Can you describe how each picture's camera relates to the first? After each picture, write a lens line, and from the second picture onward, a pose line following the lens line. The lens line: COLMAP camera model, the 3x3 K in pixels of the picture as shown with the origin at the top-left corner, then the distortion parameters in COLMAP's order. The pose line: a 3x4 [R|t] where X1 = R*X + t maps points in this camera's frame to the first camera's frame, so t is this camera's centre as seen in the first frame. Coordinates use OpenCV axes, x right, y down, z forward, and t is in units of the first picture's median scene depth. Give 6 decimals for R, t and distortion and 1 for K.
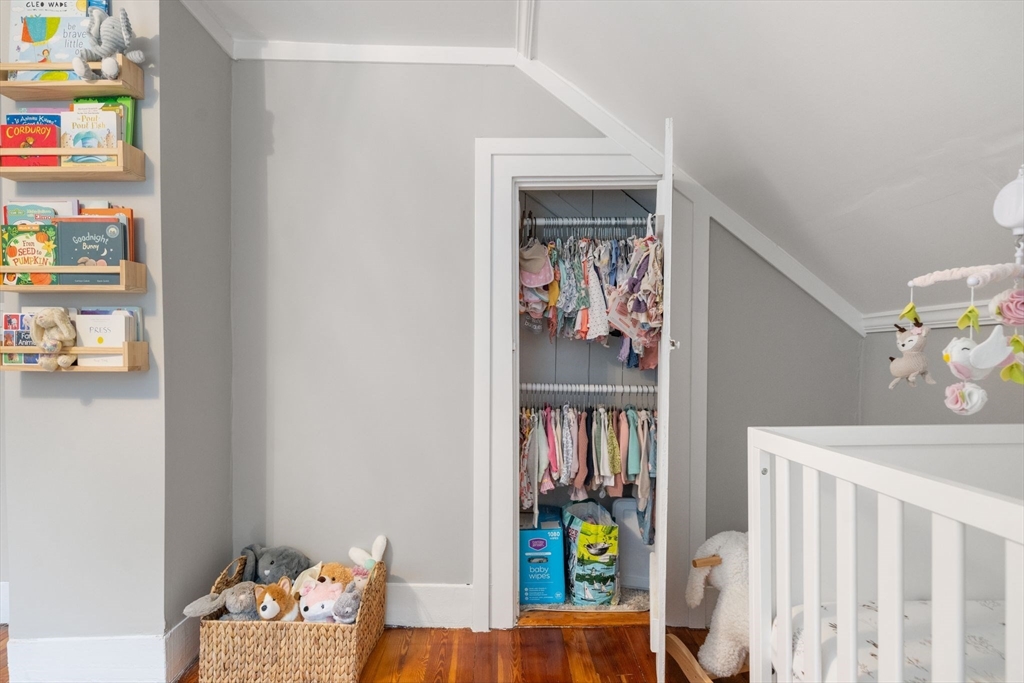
lens RADIAL K [[472.0, 0, 496.3], [0, 472.0, 343.3], [0, 0, 1]] dist [0.001085, 0.000337]
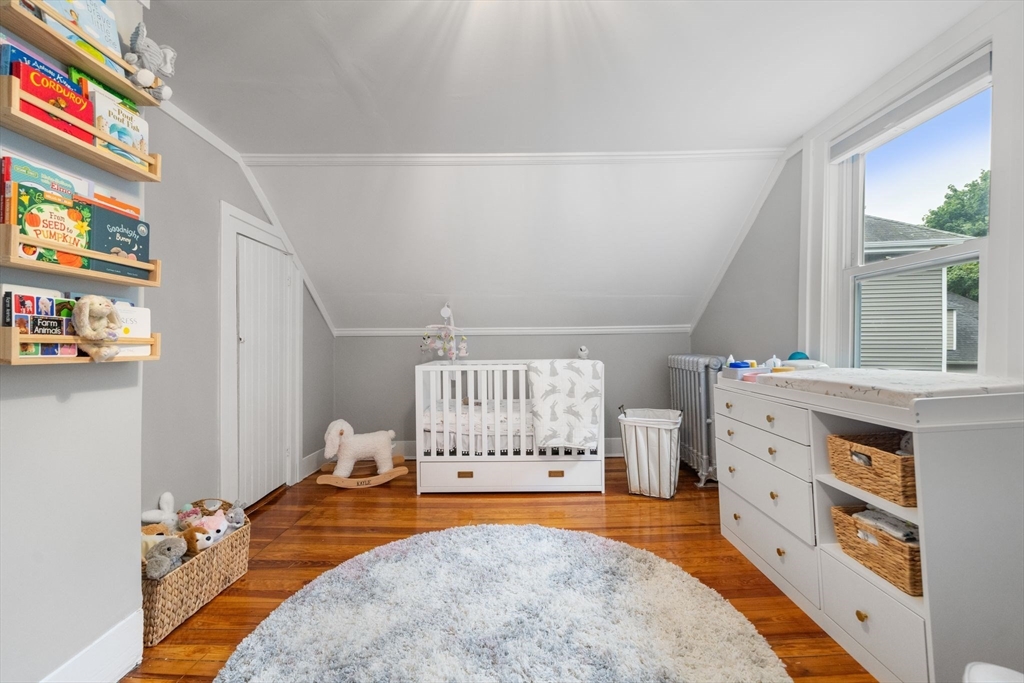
lens RADIAL K [[472.0, 0, 496.3], [0, 472.0, 343.3], [0, 0, 1]] dist [0.001085, 0.000337]
pose [[-0.000979, 0.004173, 0.999991, -1.856848], [0.017113, 0.999845, -0.004155, 0.039299], [-0.999853, 0.017109, -0.001051, 0.194417]]
